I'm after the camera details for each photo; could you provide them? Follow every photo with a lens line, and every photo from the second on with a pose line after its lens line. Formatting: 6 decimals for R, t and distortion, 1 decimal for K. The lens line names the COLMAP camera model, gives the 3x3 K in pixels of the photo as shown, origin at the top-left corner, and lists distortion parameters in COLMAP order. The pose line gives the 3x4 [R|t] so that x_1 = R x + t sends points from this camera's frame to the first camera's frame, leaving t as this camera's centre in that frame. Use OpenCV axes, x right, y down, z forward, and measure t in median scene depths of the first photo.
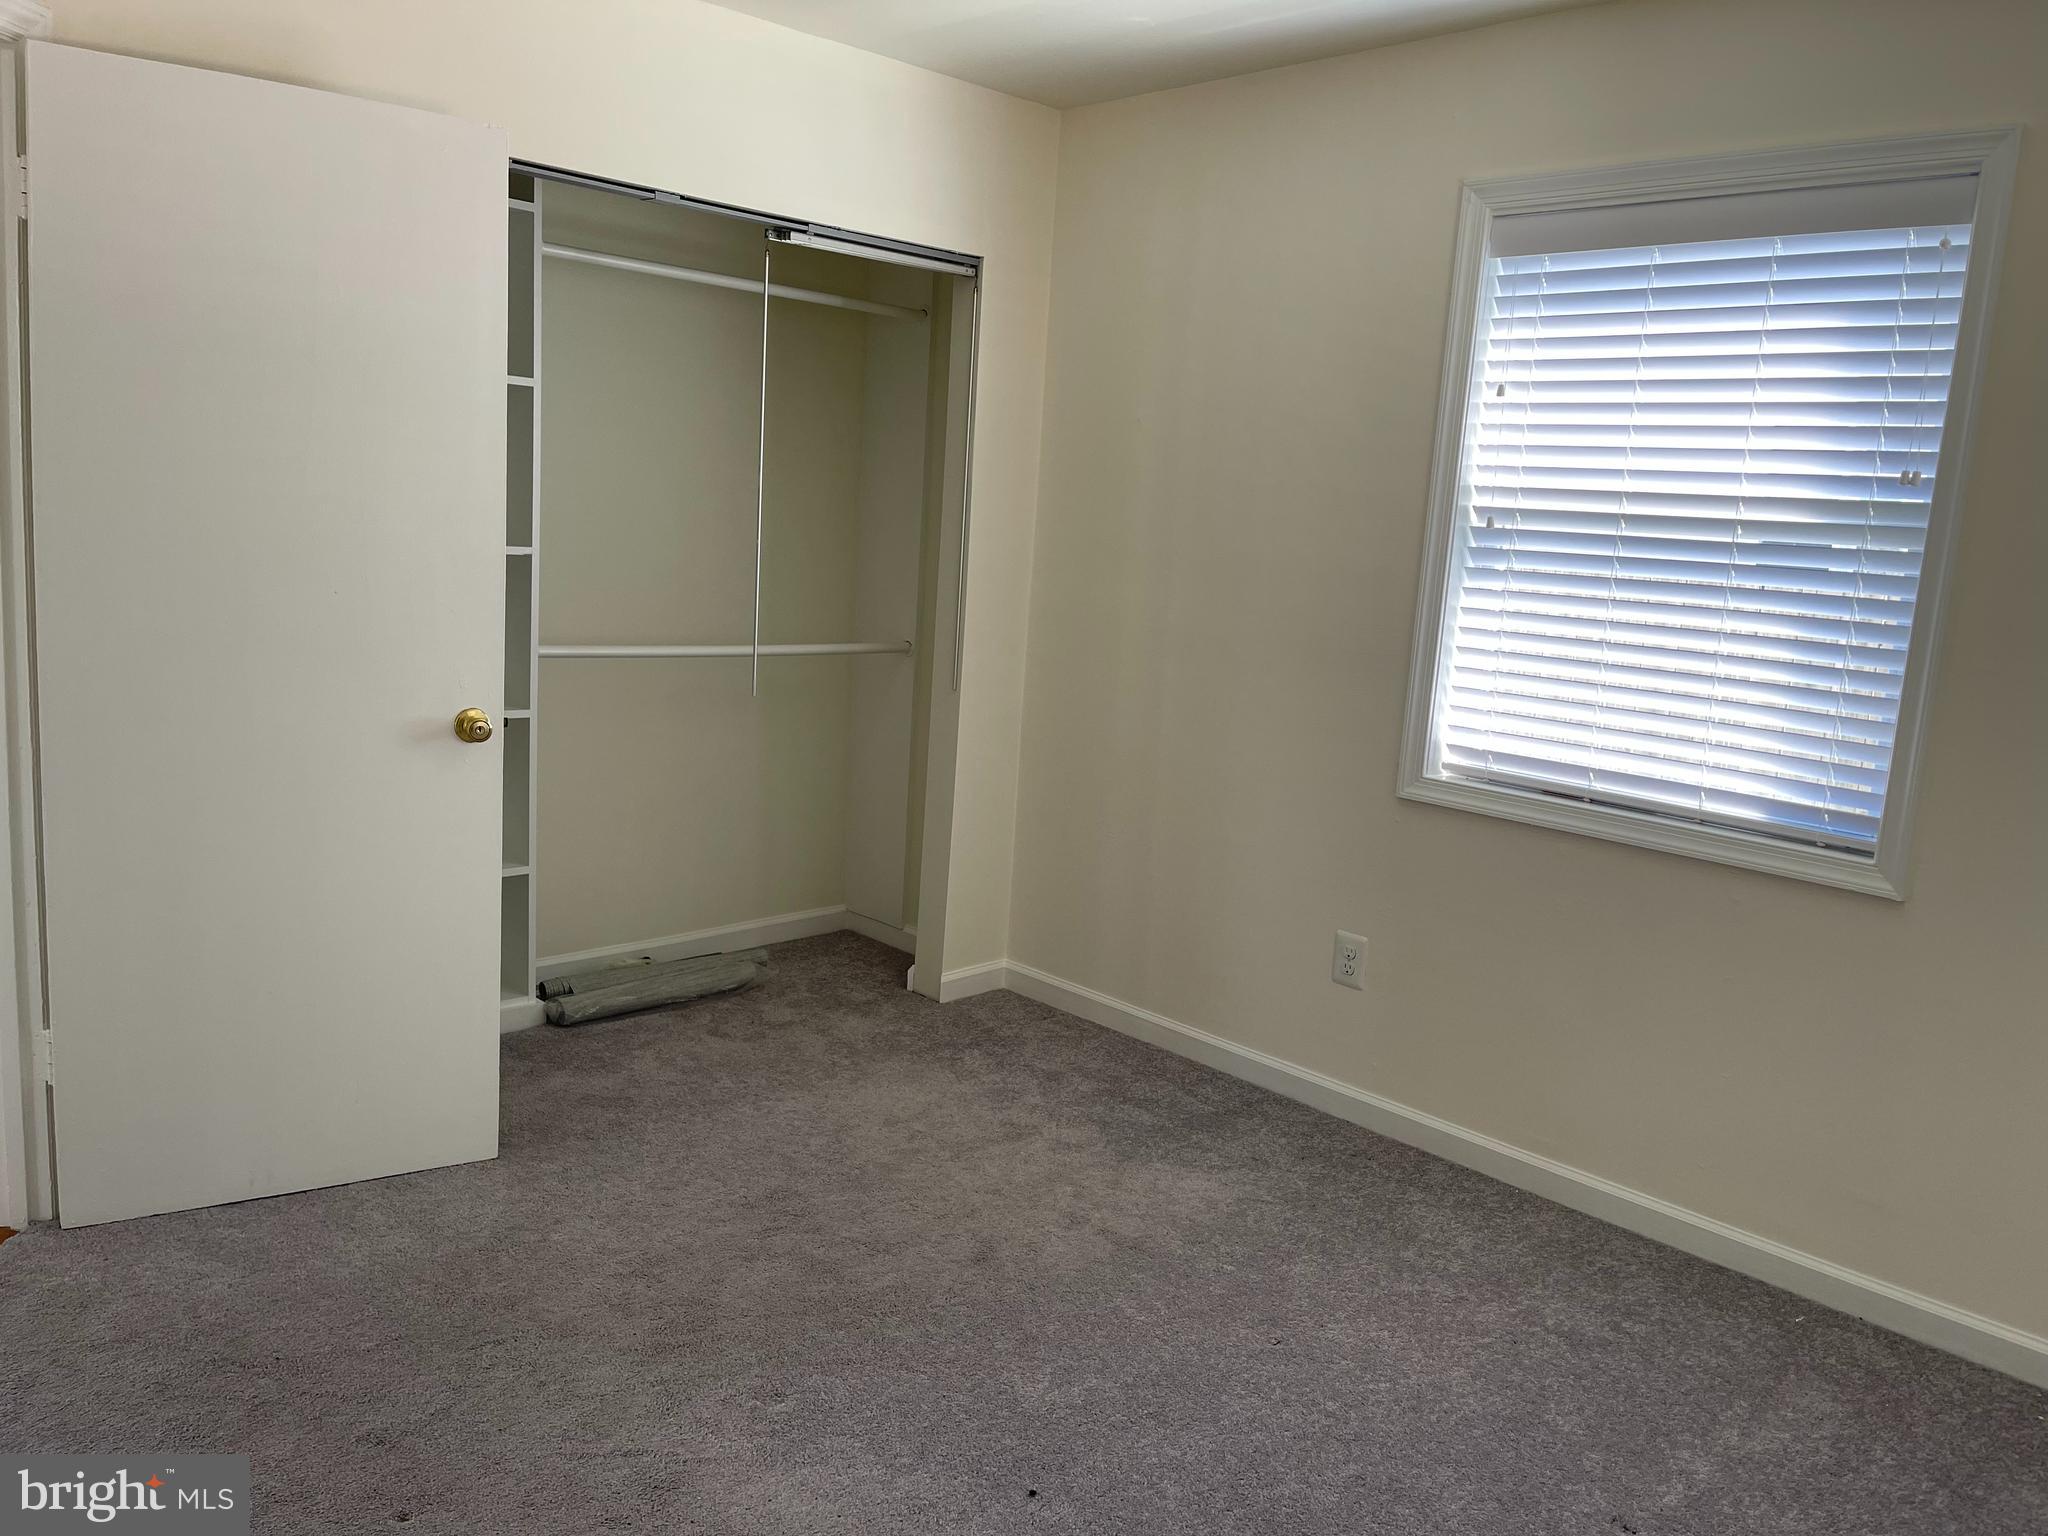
lens RADIAL K [[1554.5, 0, 1024.0], [0, 1554.5, 768.0], [0, 0, 1]] dist [0.061636, -0.107351]
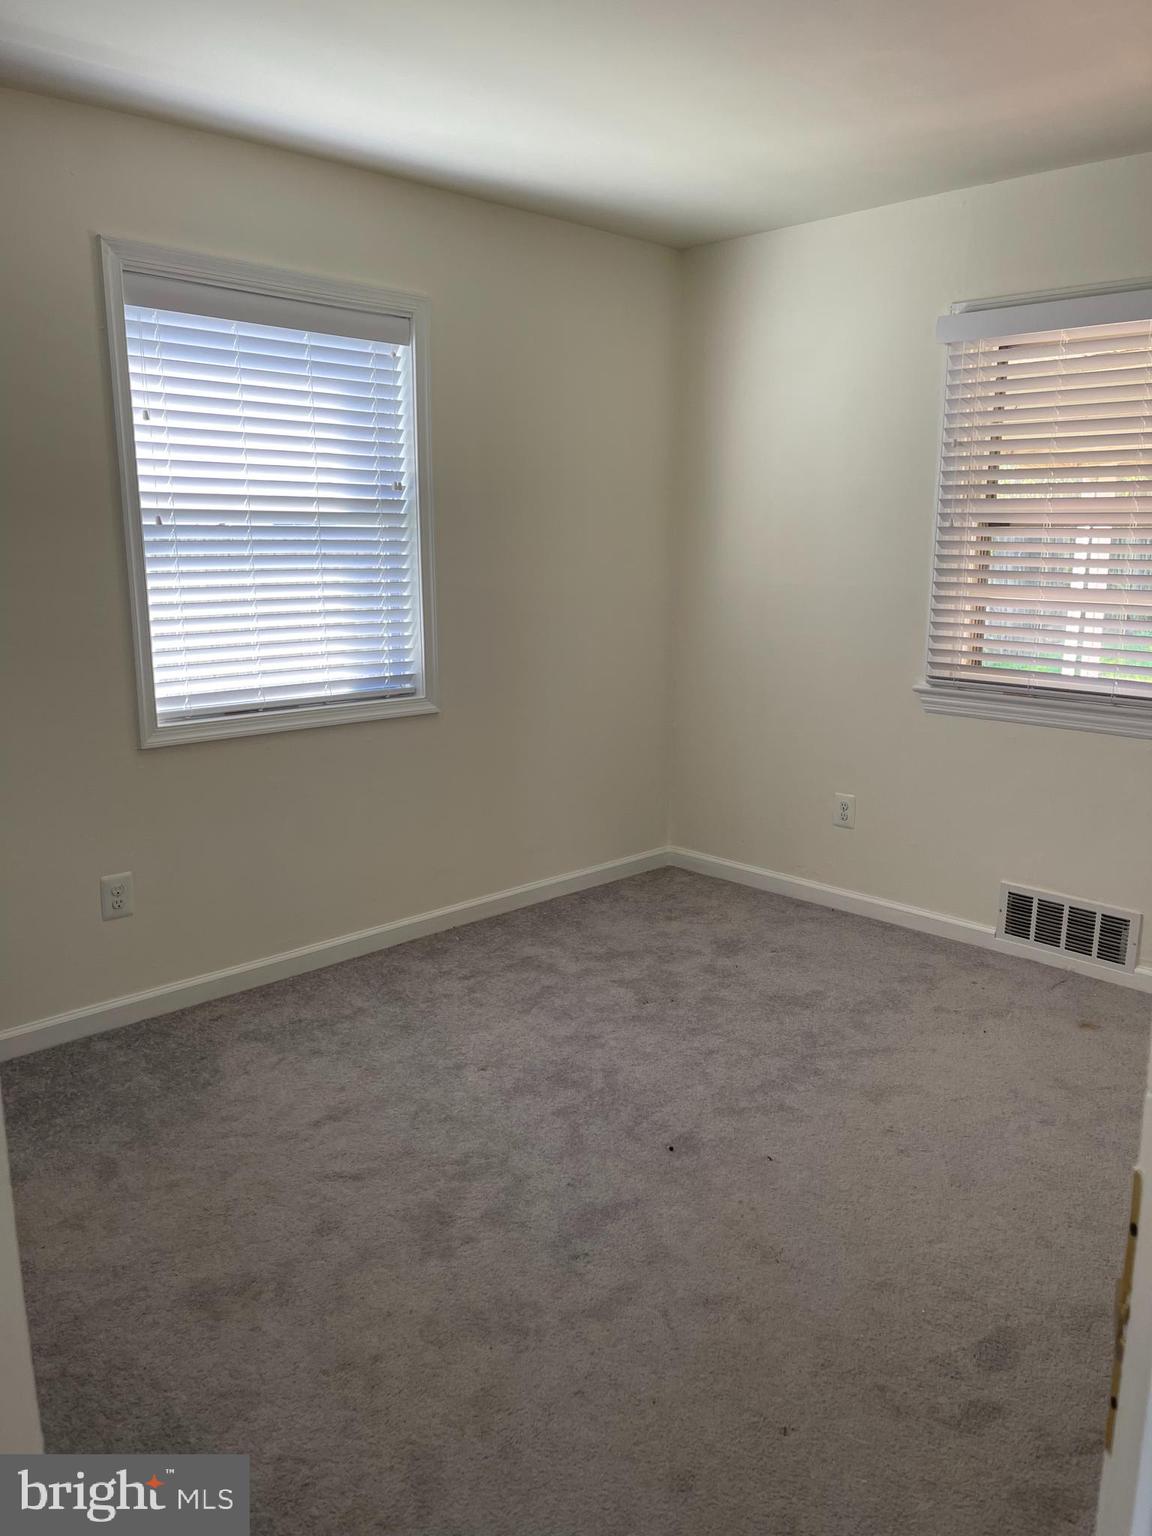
lens RADIAL K [[1123.7, 0, 576.0], [0, 1123.7, 768.0], [0, 0, 1]] dist [0.001420, 0.002345]
pose [[-0.002235, -0.265676, 0.964060, -0.656110], [0.158538, 0.951775, 0.262659, -0.154695], [-0.987350, 0.153427, 0.039992, 0.669666]]
